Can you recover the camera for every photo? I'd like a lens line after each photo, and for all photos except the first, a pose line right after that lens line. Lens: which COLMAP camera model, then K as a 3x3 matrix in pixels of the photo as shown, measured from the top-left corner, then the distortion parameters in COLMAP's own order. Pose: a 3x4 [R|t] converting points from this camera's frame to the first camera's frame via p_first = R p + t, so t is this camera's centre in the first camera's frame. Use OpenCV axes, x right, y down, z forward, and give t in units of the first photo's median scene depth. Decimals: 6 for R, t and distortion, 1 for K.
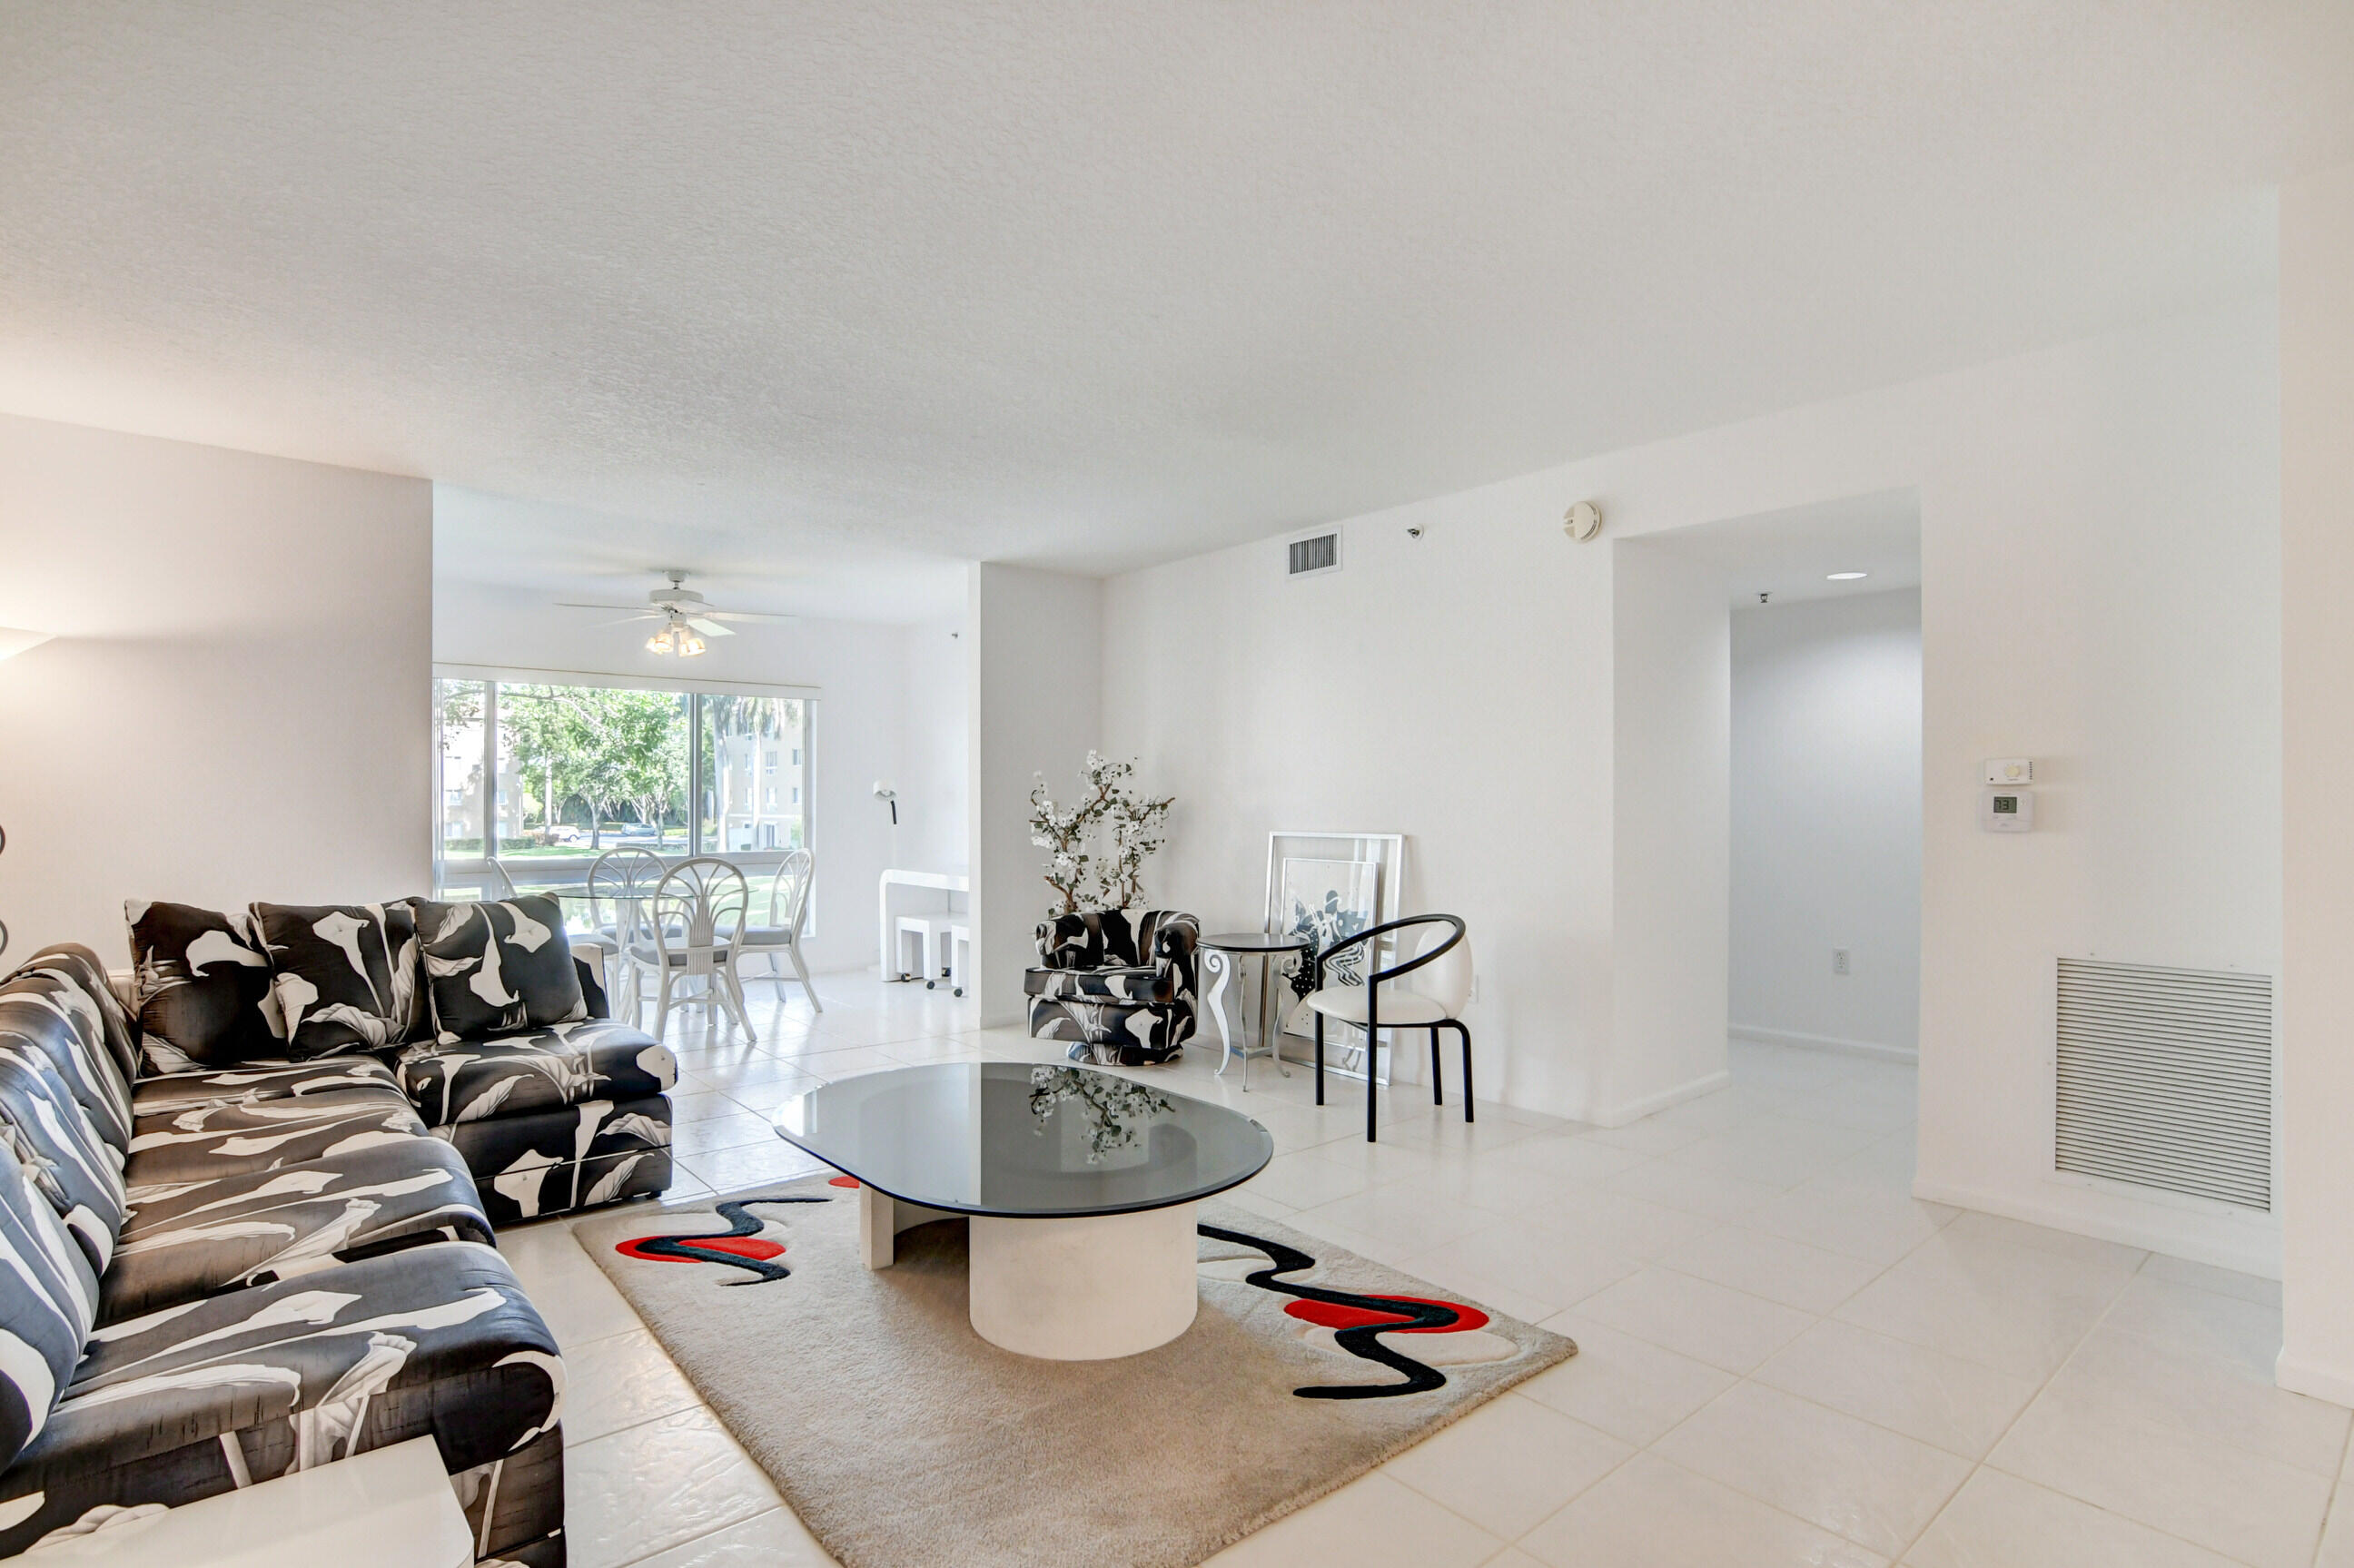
lens RADIAL K [[1160.2, 0, 1166.5], [0, 1160.2, 814.4], [0, 0, 1]] dist [-0.022647, 0.010069]
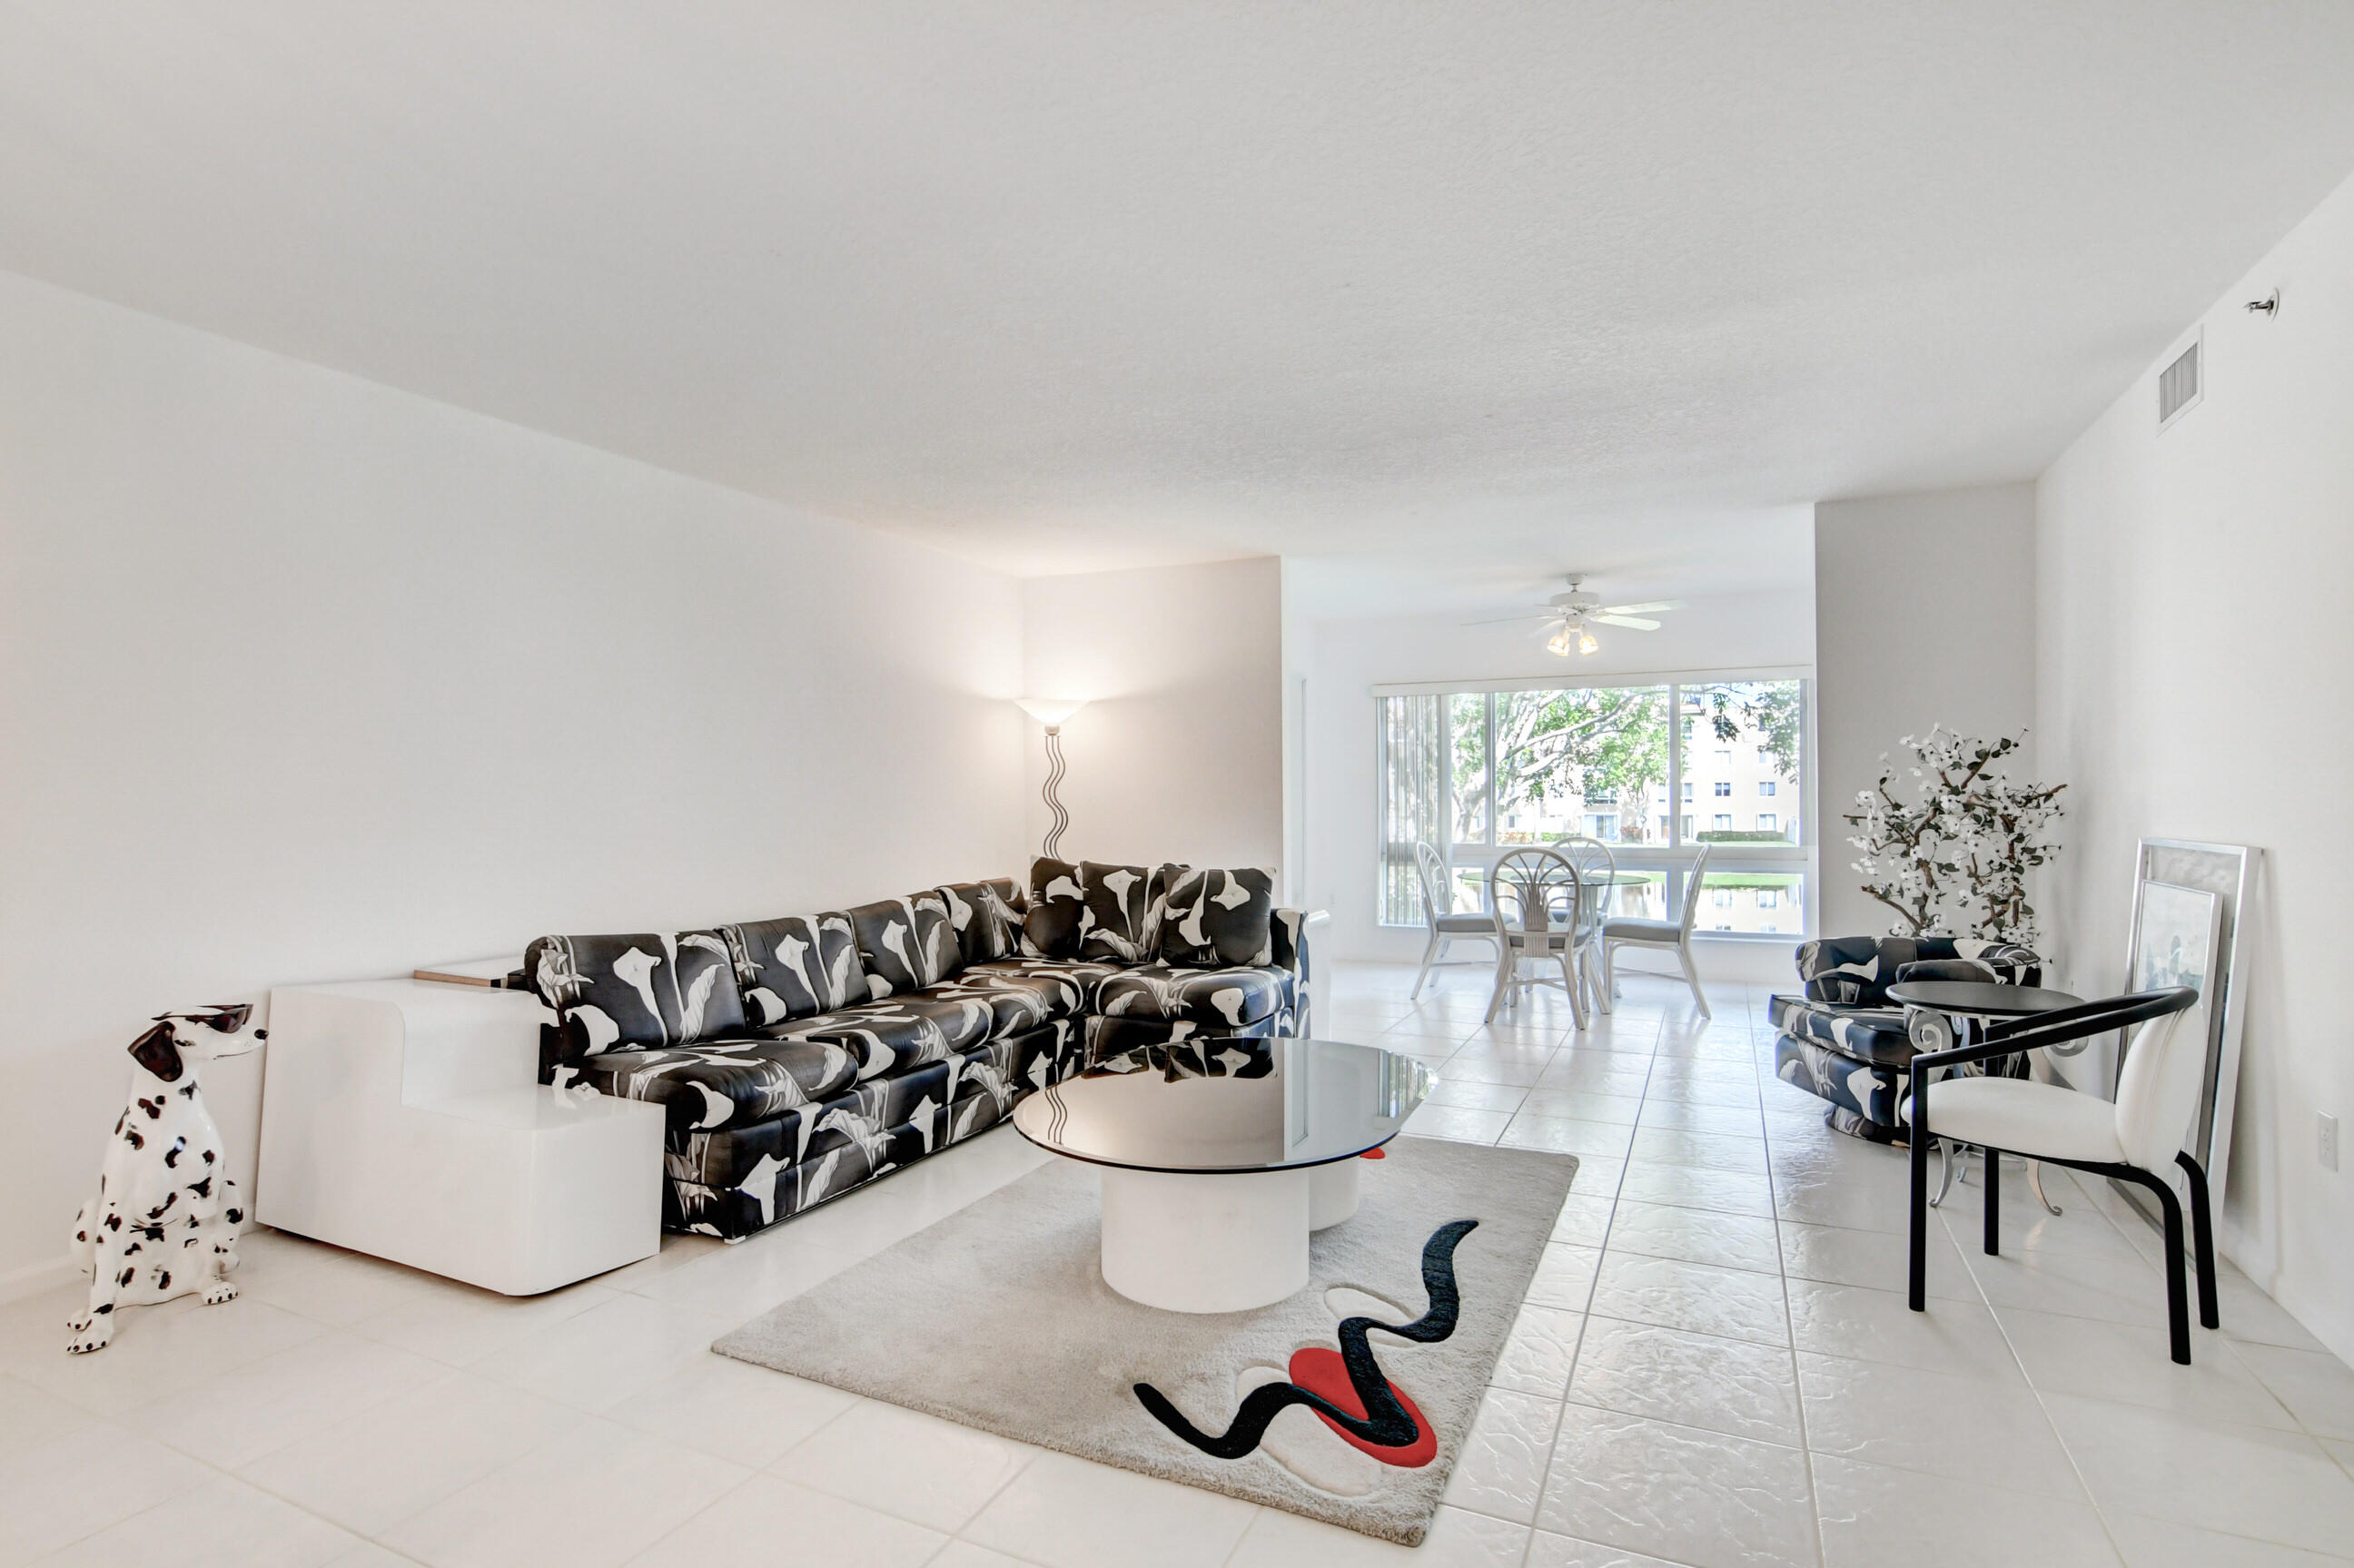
lens RADIAL K [[1160.2, 0, 1153.2], [0, 1160.2, 820.1], [0, 0, 1]] dist [-0.022647, 0.010069]
pose [[0.415911, 0.013877, -0.909299, 0.615793], [-0.002236, 0.999896, 0.014237, -0.002551], [0.909403, -0.003888, 0.415899, 0.357173]]
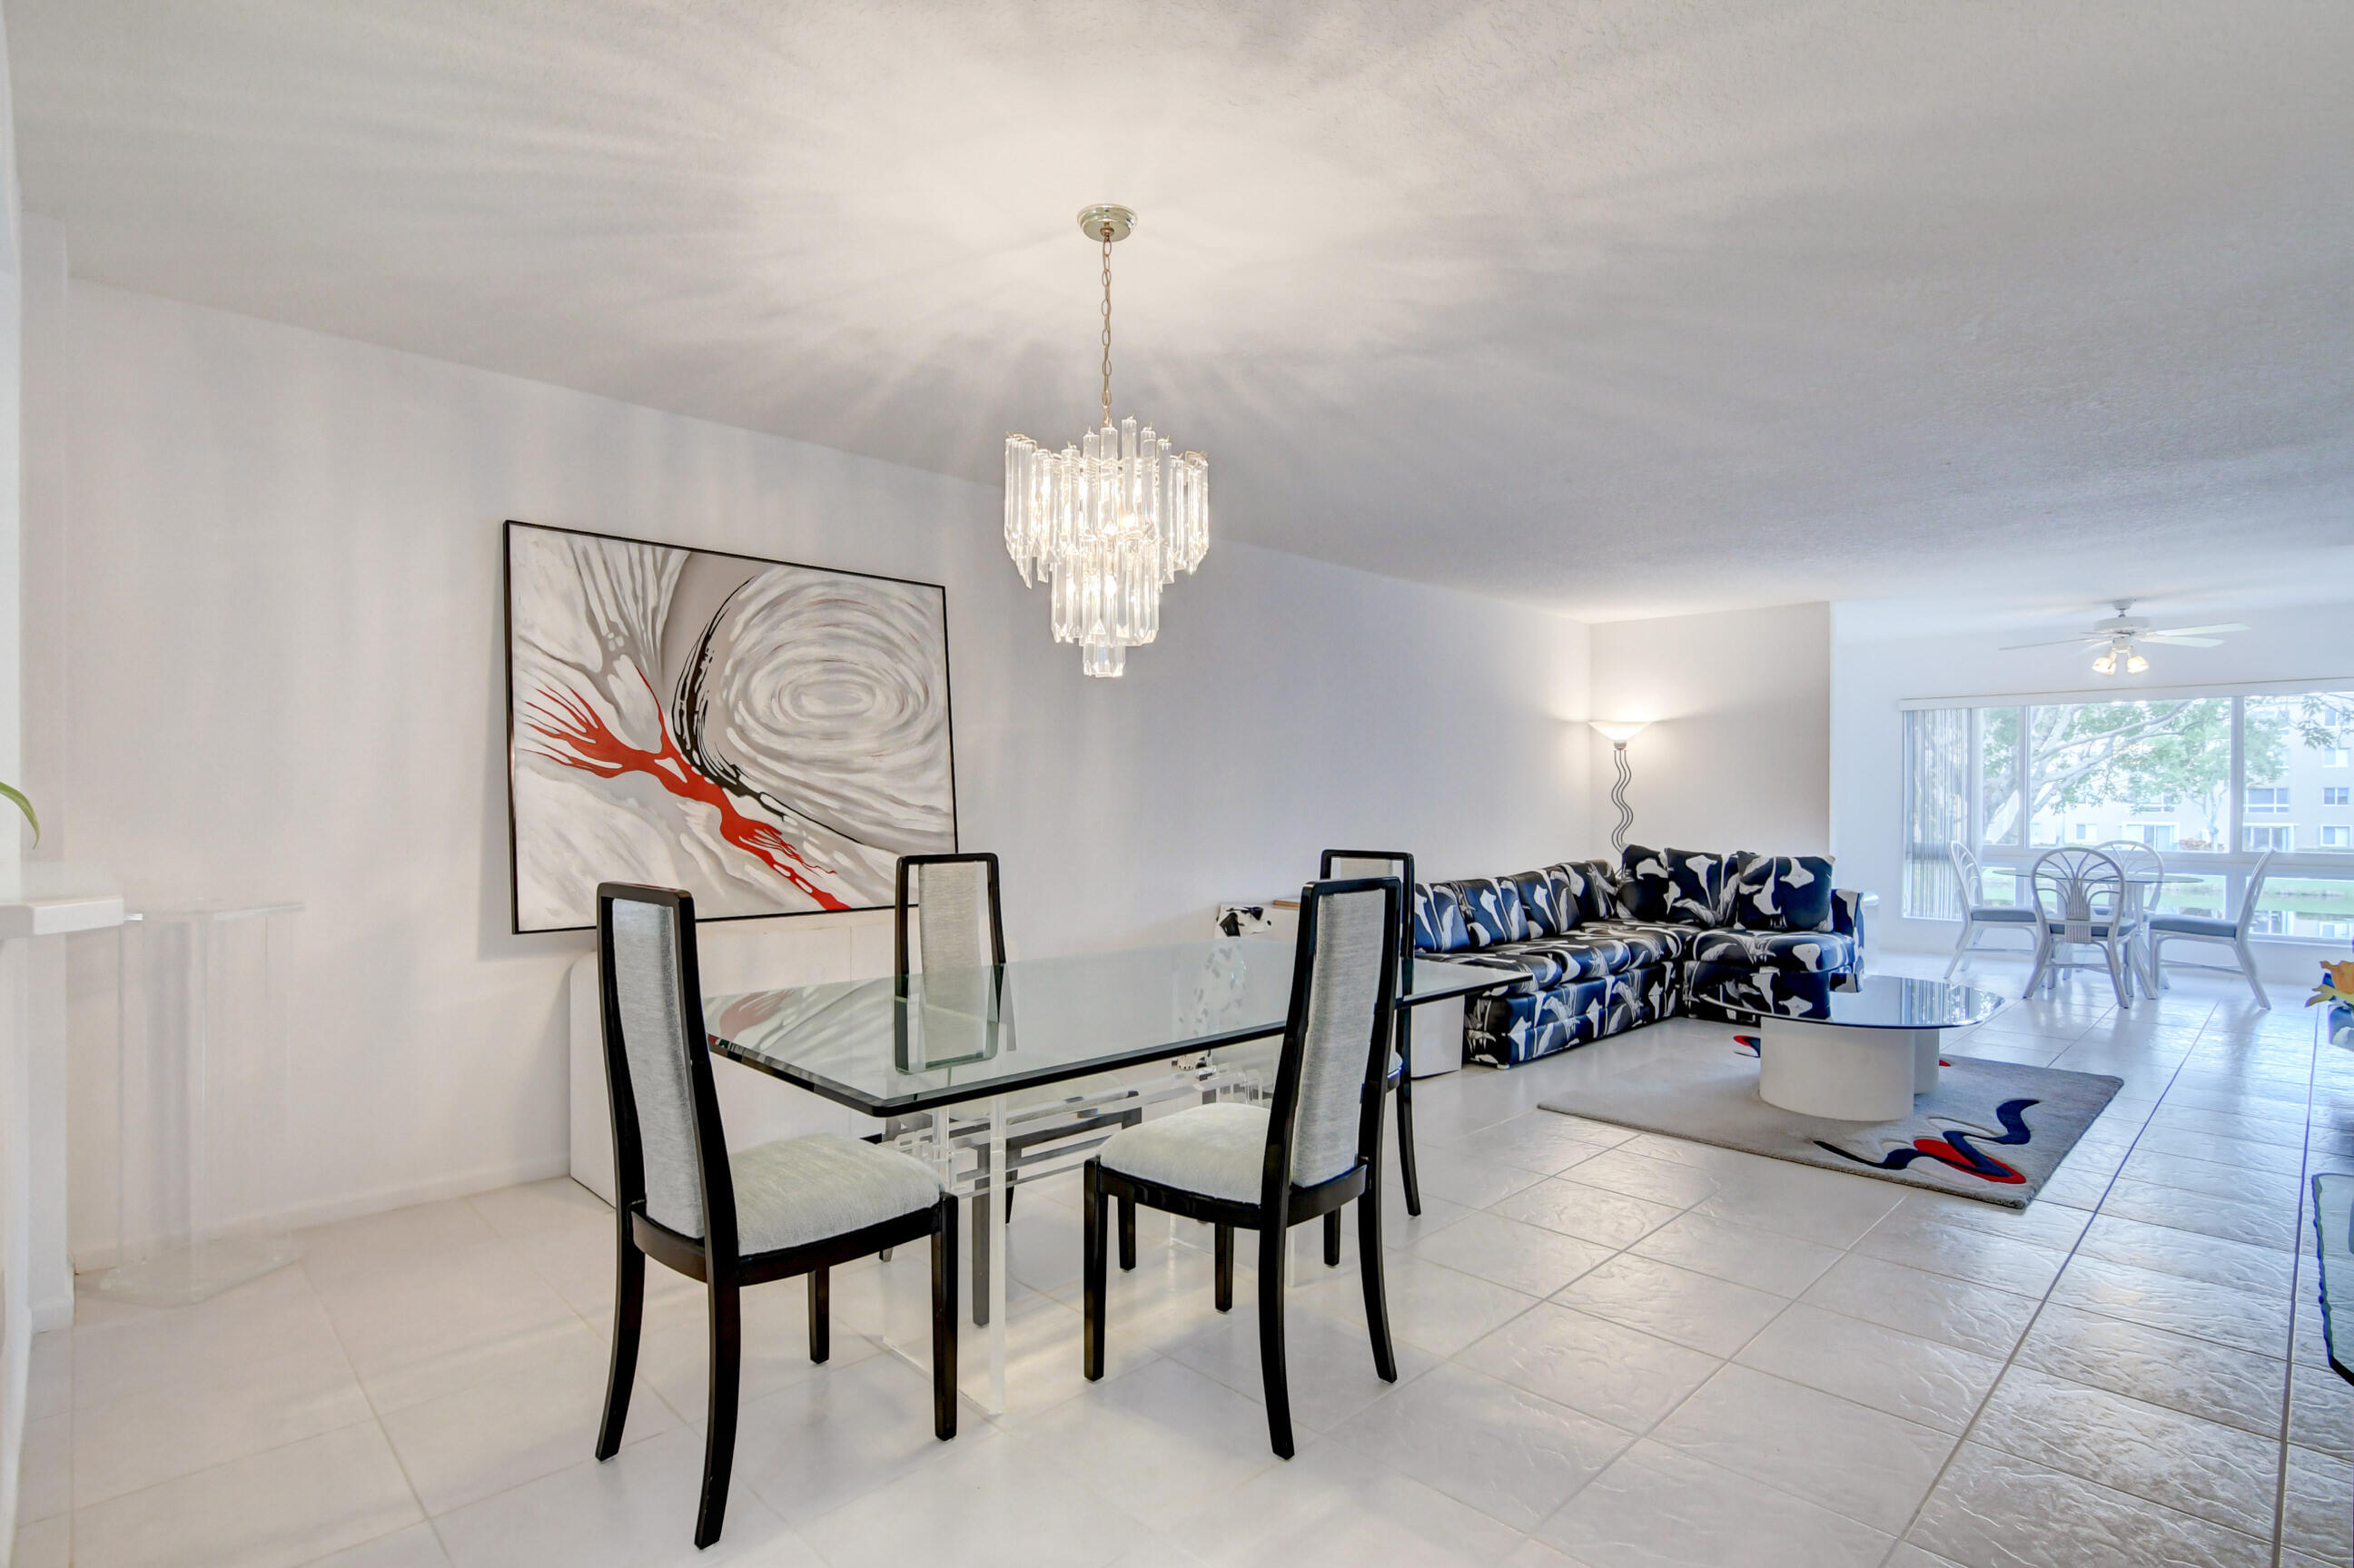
lens RADIAL K [[1160.2, 0, 1170.3], [0, 1160.2, 812.8], [0, 0, 1]] dist [-0.022647, 0.010069]
pose [[0.090382, 0.012722, -0.995826, 1.045824], [-0.013717, 0.999839, 0.011528, 0.001859], [0.995813, 0.012618, 0.090542, -0.078605]]
